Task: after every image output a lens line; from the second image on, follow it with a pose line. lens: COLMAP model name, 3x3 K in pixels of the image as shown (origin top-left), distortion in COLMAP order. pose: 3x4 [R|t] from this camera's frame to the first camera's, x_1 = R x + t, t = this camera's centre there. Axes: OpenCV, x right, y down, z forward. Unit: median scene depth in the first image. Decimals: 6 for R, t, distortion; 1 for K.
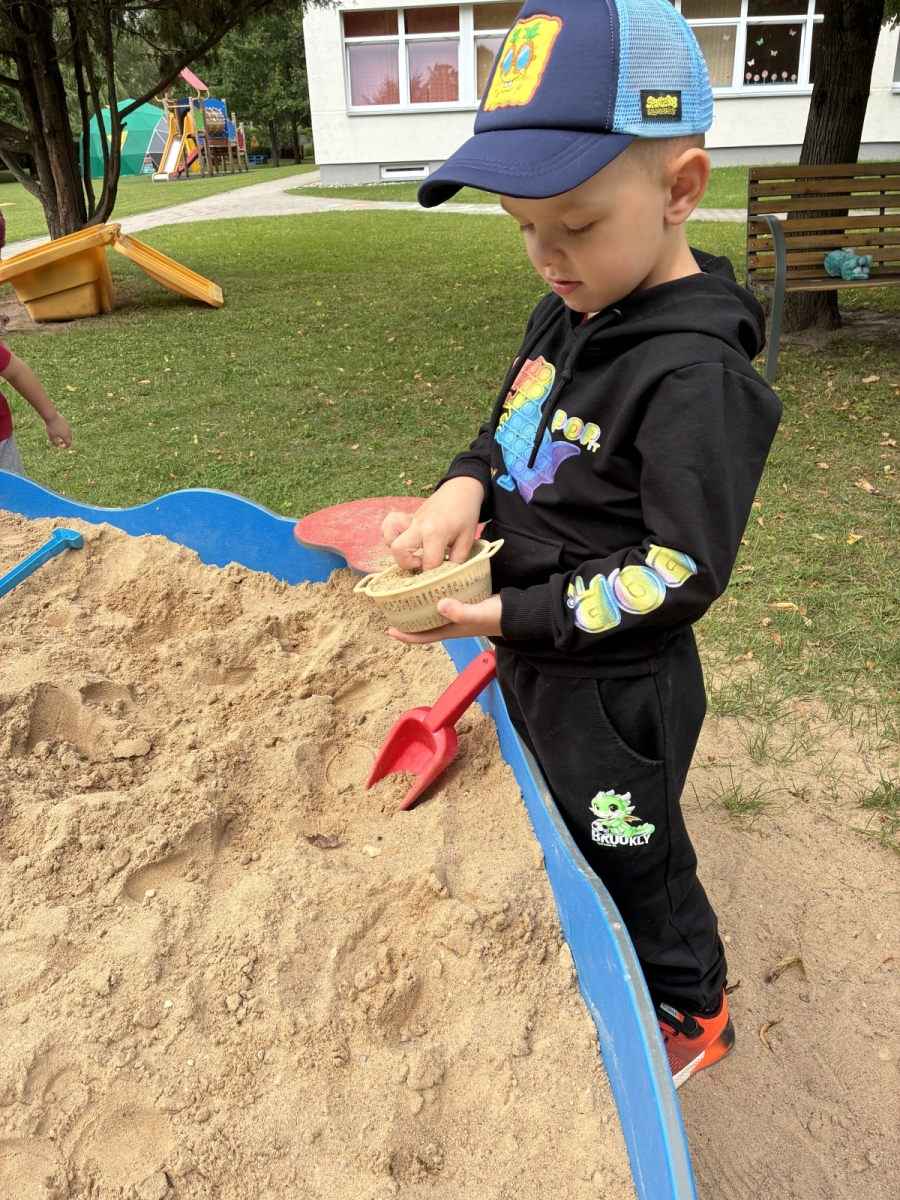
lens RADIAL K [[913.0, 0, 450.0], [0, 913.0, 600.0], [0, 0, 1]] dist [0.011025, 0.004795]
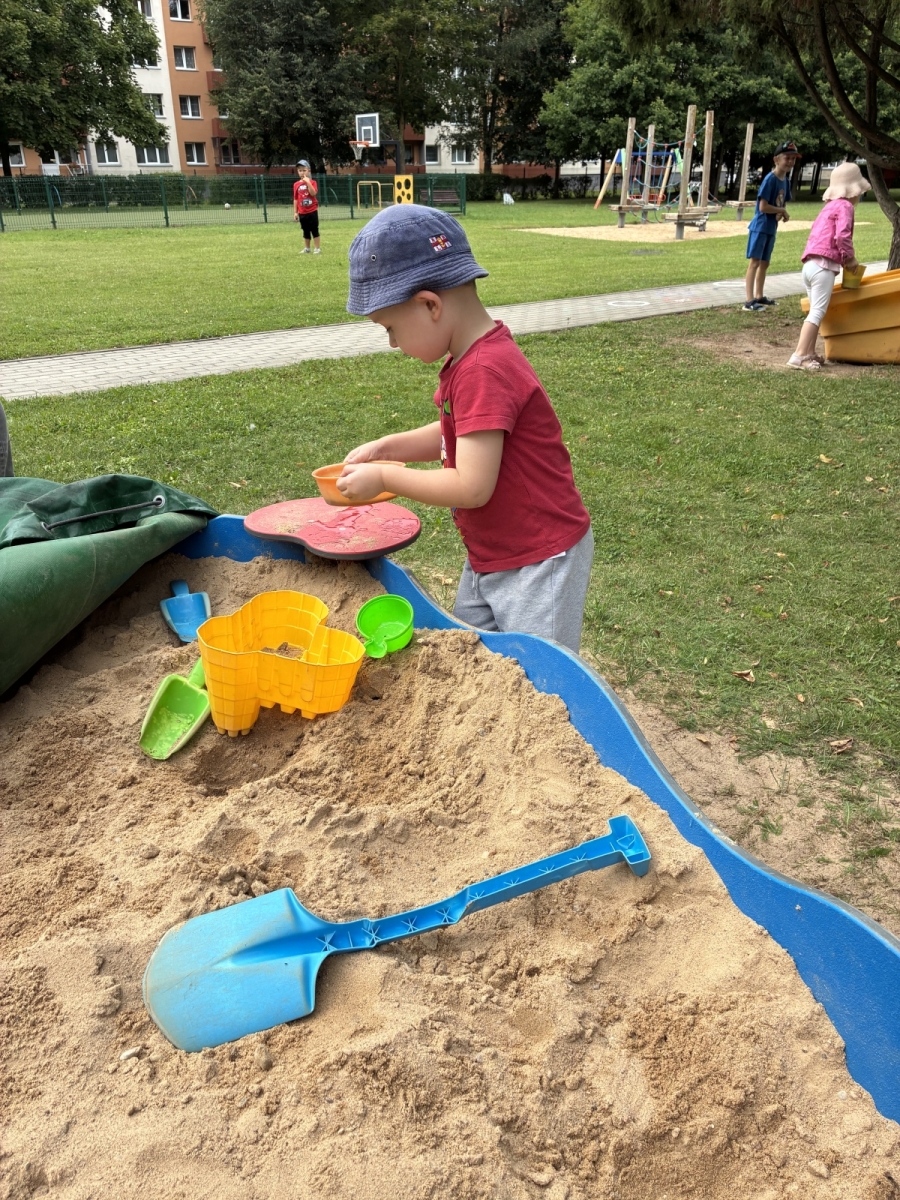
lens RADIAL K [[913.0, 0, 450.0], [0, 913.0, 600.0], [0, 0, 1]] dist [0.011025, 0.004795]
pose [[0.682600, 0.336094, -0.648921, -0.188123], [-0.347820, 0.930359, 0.115987, -0.232670], [0.642712, 0.146535, 0.751964, 0.505451]]
